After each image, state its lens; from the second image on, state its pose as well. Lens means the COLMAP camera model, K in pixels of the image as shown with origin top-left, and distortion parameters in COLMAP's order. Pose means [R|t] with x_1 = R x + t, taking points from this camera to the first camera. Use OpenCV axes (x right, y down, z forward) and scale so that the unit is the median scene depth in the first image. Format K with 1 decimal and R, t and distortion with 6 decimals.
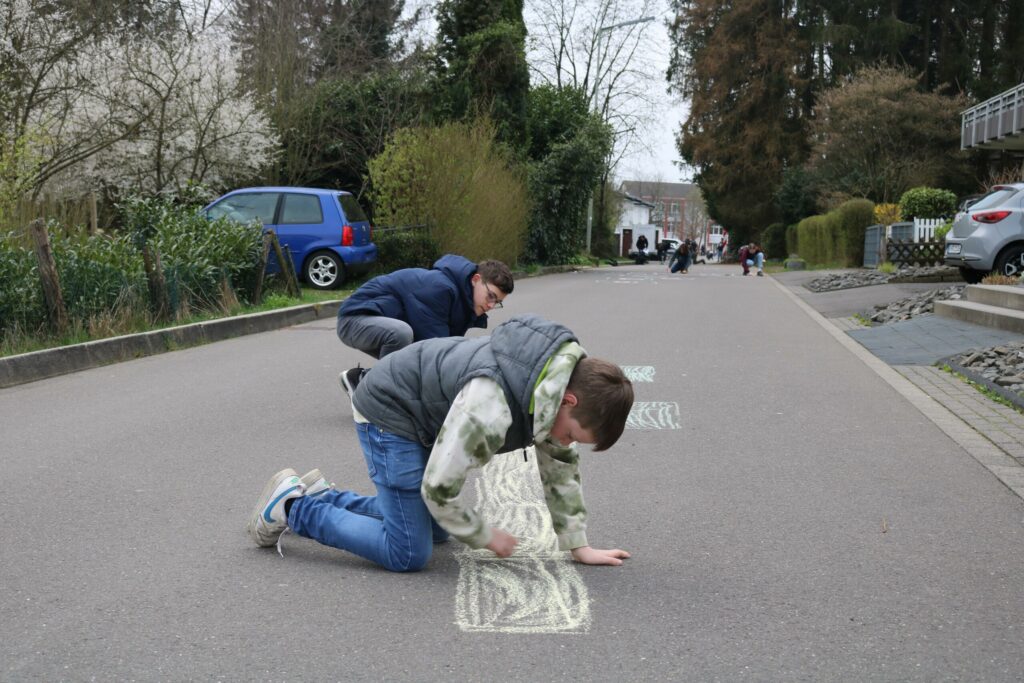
lens RADIAL K [[1462.5, 0, 512.0], [0, 1462.5, 341.5], [0, 0, 1]] dist [-0.058900, 0.043107]
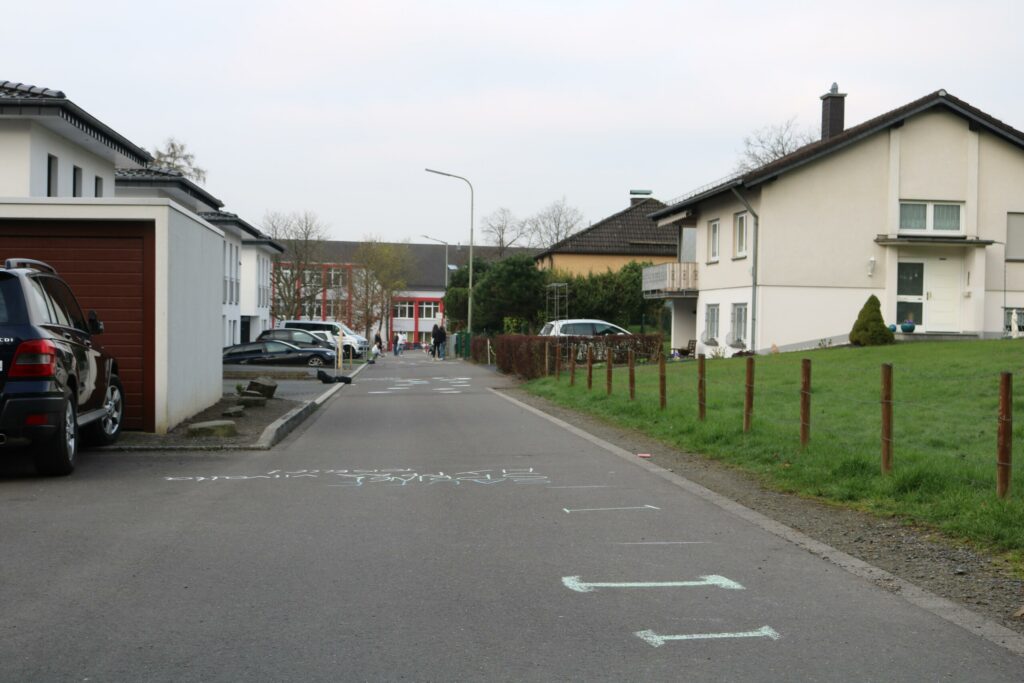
lens RADIAL K [[1462.5, 0, 512.0], [0, 1462.5, 341.5], [0, 0, 1]] dist [-0.058900, 0.043107]
pose [[0.974537, -0.032021, 0.221927, 0.207747], [0.046000, 0.997250, -0.058105, -0.111817], [-0.219456, 0.066834, 0.973331, 1.742204]]
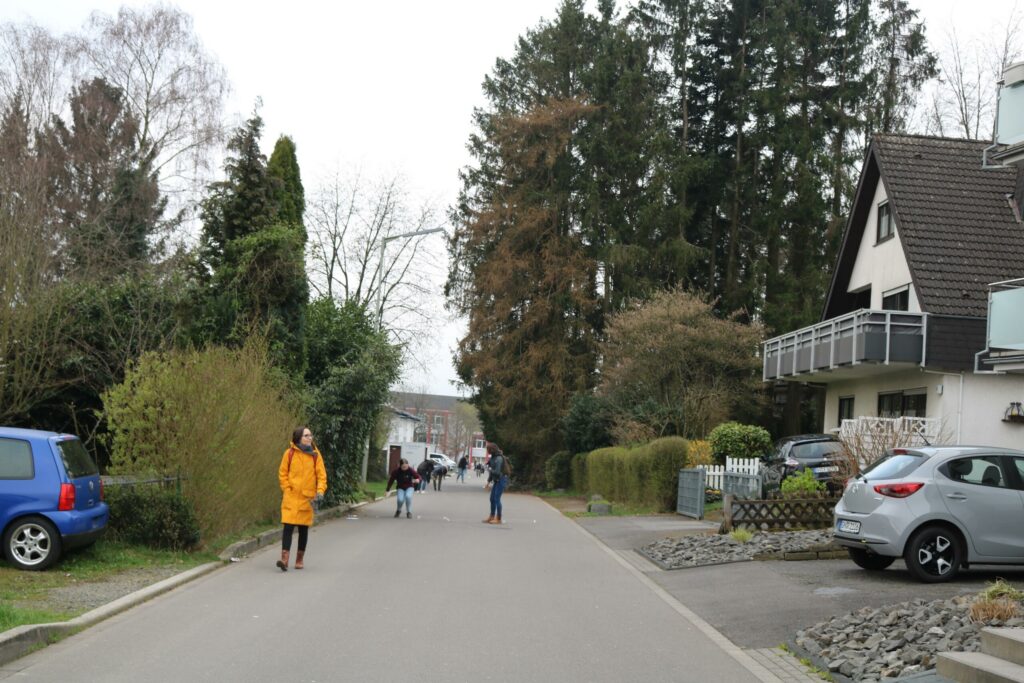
lens RADIAL K [[1462.5, 0, 512.0], [0, 1462.5, 341.5], [0, 0, 1]] dist [-0.058900, 0.043107]
pose [[0.986282, 0.034612, 0.161402, -0.004414], [-0.011387, 0.989707, -0.142653, -0.017706], [-0.164678, 0.138858, 0.976524, 0.086377]]
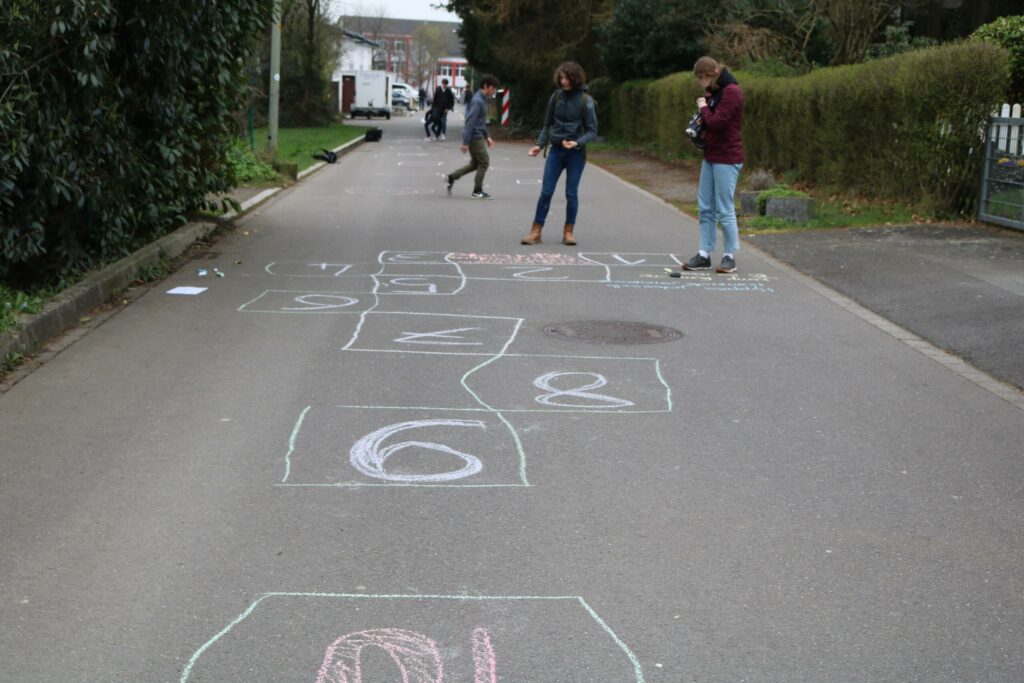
lens RADIAL K [[1462.5, 0, 512.0], [0, 1462.5, 341.5], [0, 0, 1]] dist [-0.058900, 0.043107]
pose [[0.981912, -0.030633, 0.186841, 0.031553], [0.010101, 0.993895, 0.109865, -0.042118], [-0.189066, -0.105990, 0.976228, 0.434723]]
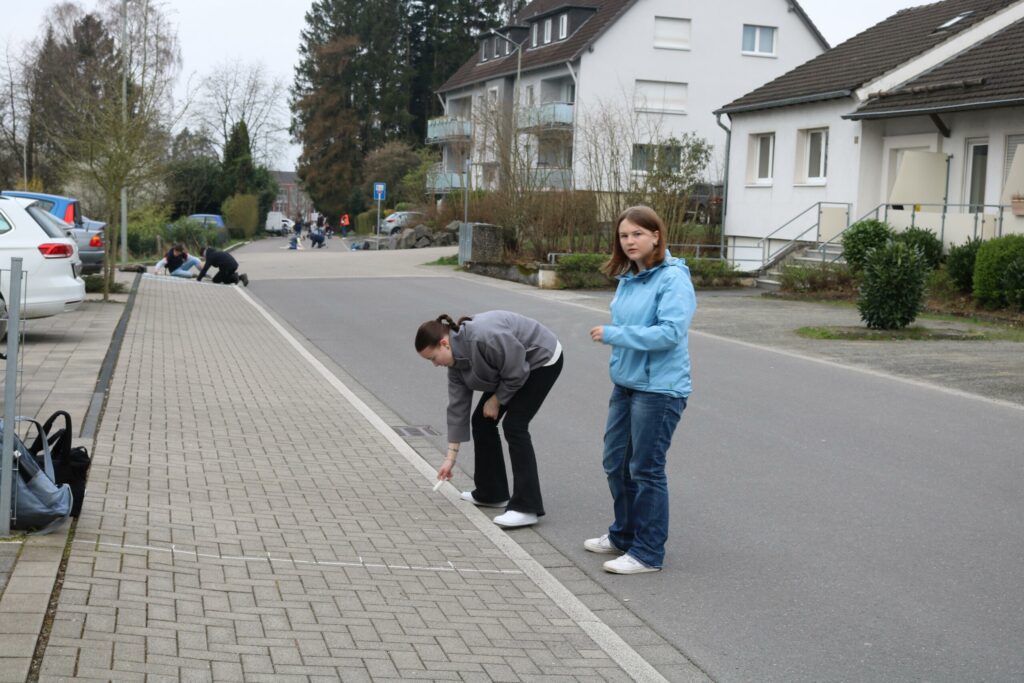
lens RADIAL K [[1462.5, 0, 512.0], [0, 1462.5, 341.5], [0, 0, 1]] dist [-0.058900, 0.043107]
pose [[0.963300, -0.030667, 0.266668, -0.151429], [0.026164, 0.999449, 0.020423, 0.060961], [-0.267147, -0.012697, 0.963572, -1.050323]]
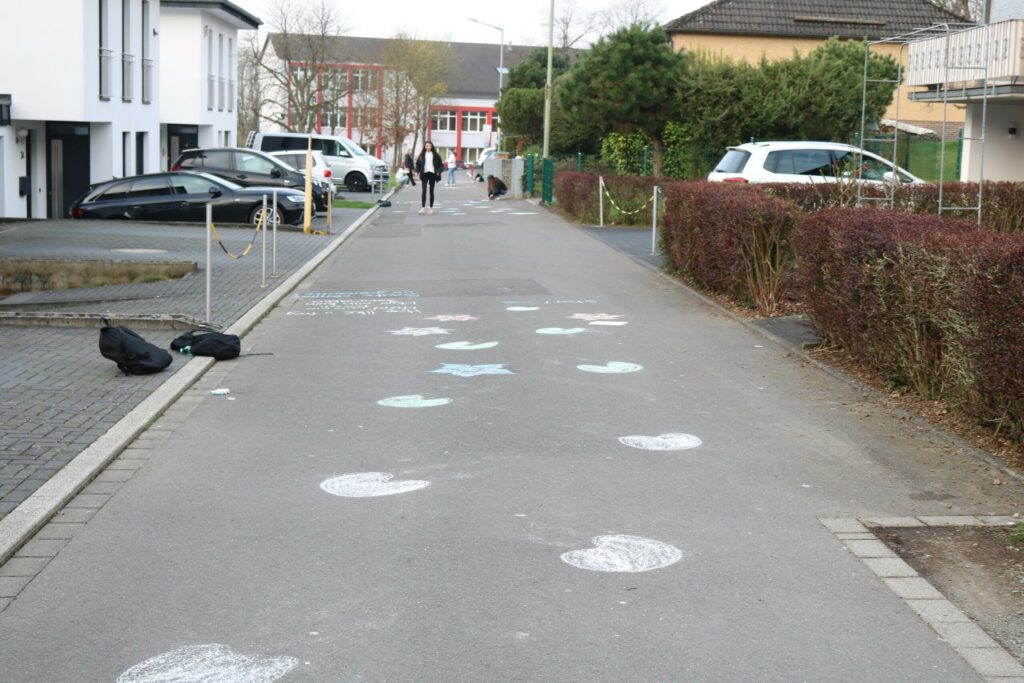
lens RADIAL K [[1462.5, 0, 512.0], [0, 1462.5, 341.5], [0, 0, 1]] dist [-0.058900, 0.043107]
pose [[0.980946, -0.040651, 0.189982, 0.283553], [0.028309, 0.997336, 0.067230, -0.149694], [-0.192209, -0.060570, 0.979483, 2.218010]]
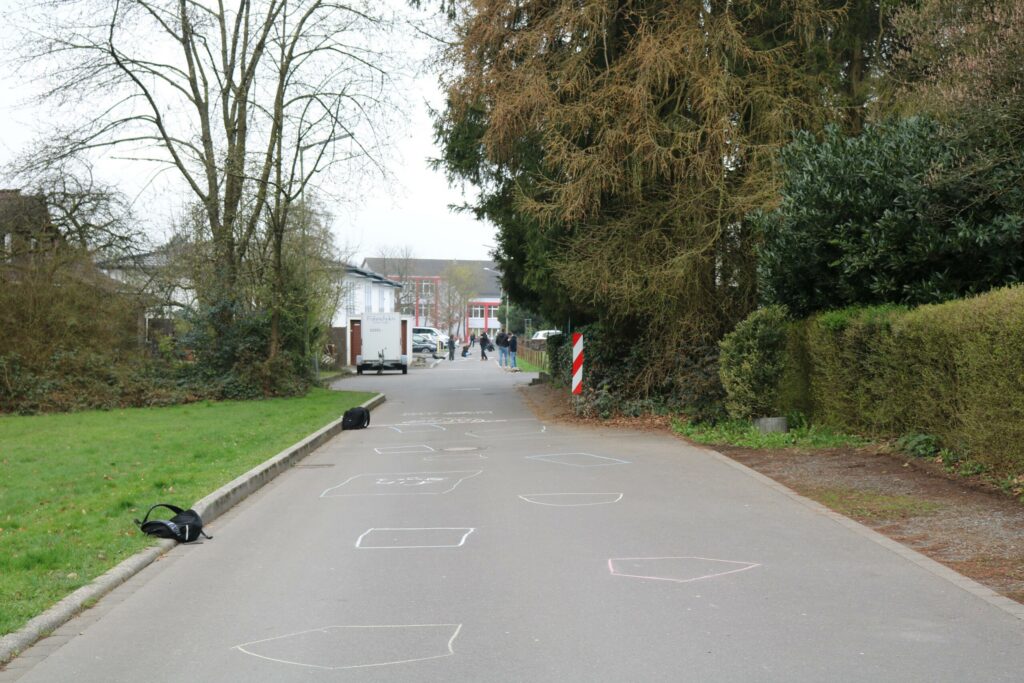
lens RADIAL K [[1462.5, 0, 512.0], [0, 1462.5, 341.5], [0, 0, 1]] dist [-0.058900, 0.043107]
pose [[0.985203, -0.034332, 0.167920, 0.077732], [0.043791, 0.997636, -0.052956, -0.063246], [-0.165705, 0.059526, 0.984377, 0.744055]]
